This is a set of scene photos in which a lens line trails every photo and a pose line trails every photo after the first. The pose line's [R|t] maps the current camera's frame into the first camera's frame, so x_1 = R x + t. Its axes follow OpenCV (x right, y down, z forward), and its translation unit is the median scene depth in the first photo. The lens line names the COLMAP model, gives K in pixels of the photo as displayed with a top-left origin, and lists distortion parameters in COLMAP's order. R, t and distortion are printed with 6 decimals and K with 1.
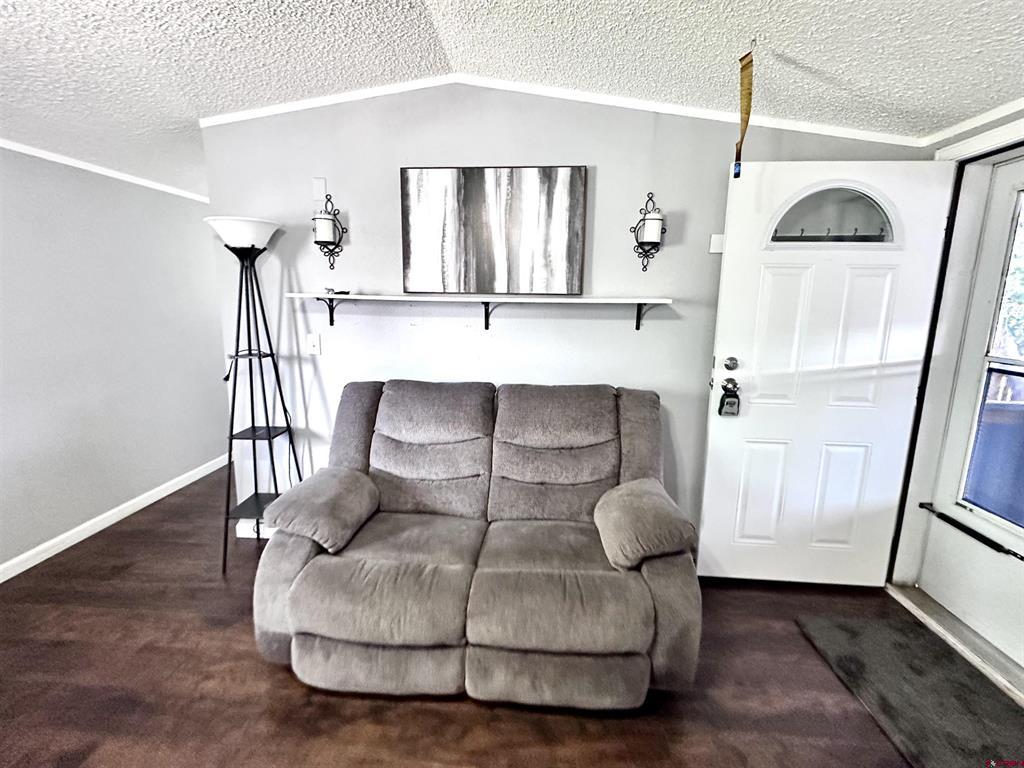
lens RADIAL K [[470.1, 0, 508.8], [0, 470.1, 386.2], [0, 0, 1]] dist [0.002148, -0.000034]
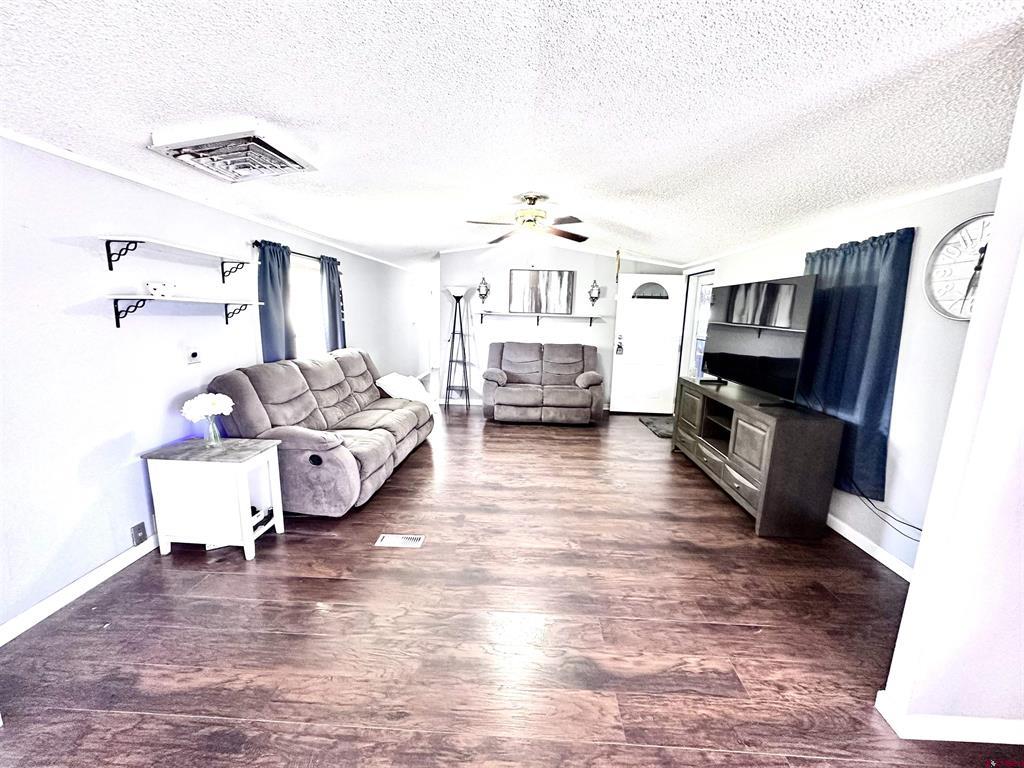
lens RADIAL K [[407.6, 0, 512.2], [0, 407.6, 382.4], [0, 0, 1]] dist [0.001213, 0.000417]
pose [[0.999216, 0.009027, 0.038537, -0.315265], [-0.008508, 0.999871, -0.013611, 0.275877], [-0.038655, 0.013272, 0.999164, -1.550297]]
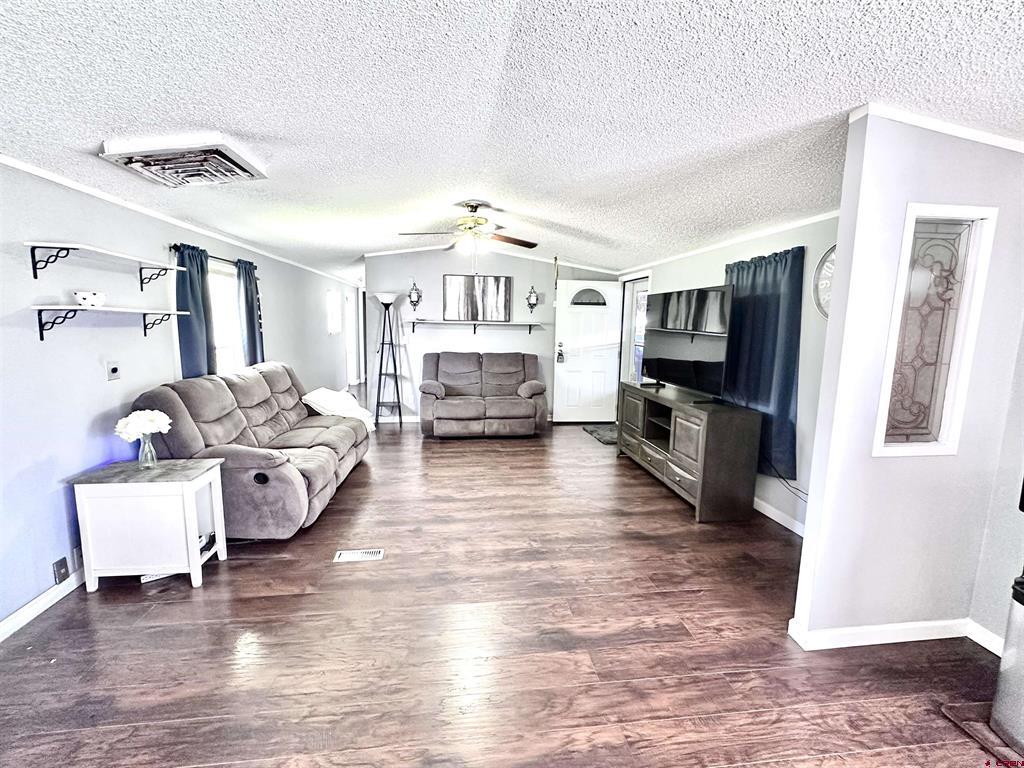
lens RADIAL K [[470.1, 0, 511.1], [0, 470.1, 383.1], [0, 0, 1]] dist [0.002148, -0.000034]
pose [[0.978506, -0.021298, 0.205116, -0.427024], [0.031909, 0.998310, -0.048565, 0.313664], [-0.203735, 0.054066, 0.977532, -1.745564]]
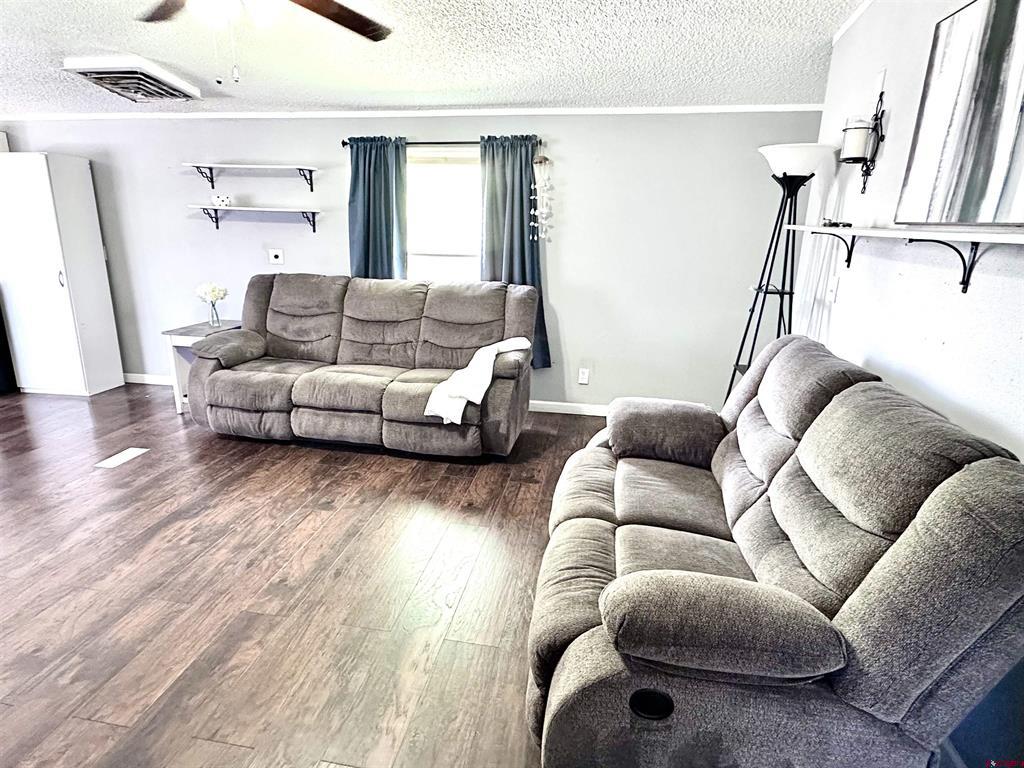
lens RADIAL K [[577.2, 0, 512.8], [0, 577.2, 384.4], [0, 0, 1]] dist [-0.000535, 0.000971]
pose [[-0.094399, 0.260722, -0.960788, 0.726706], [-0.205419, 0.939228, 0.275054, -0.105481], [0.974111, 0.223329, -0.035105, 0.594109]]
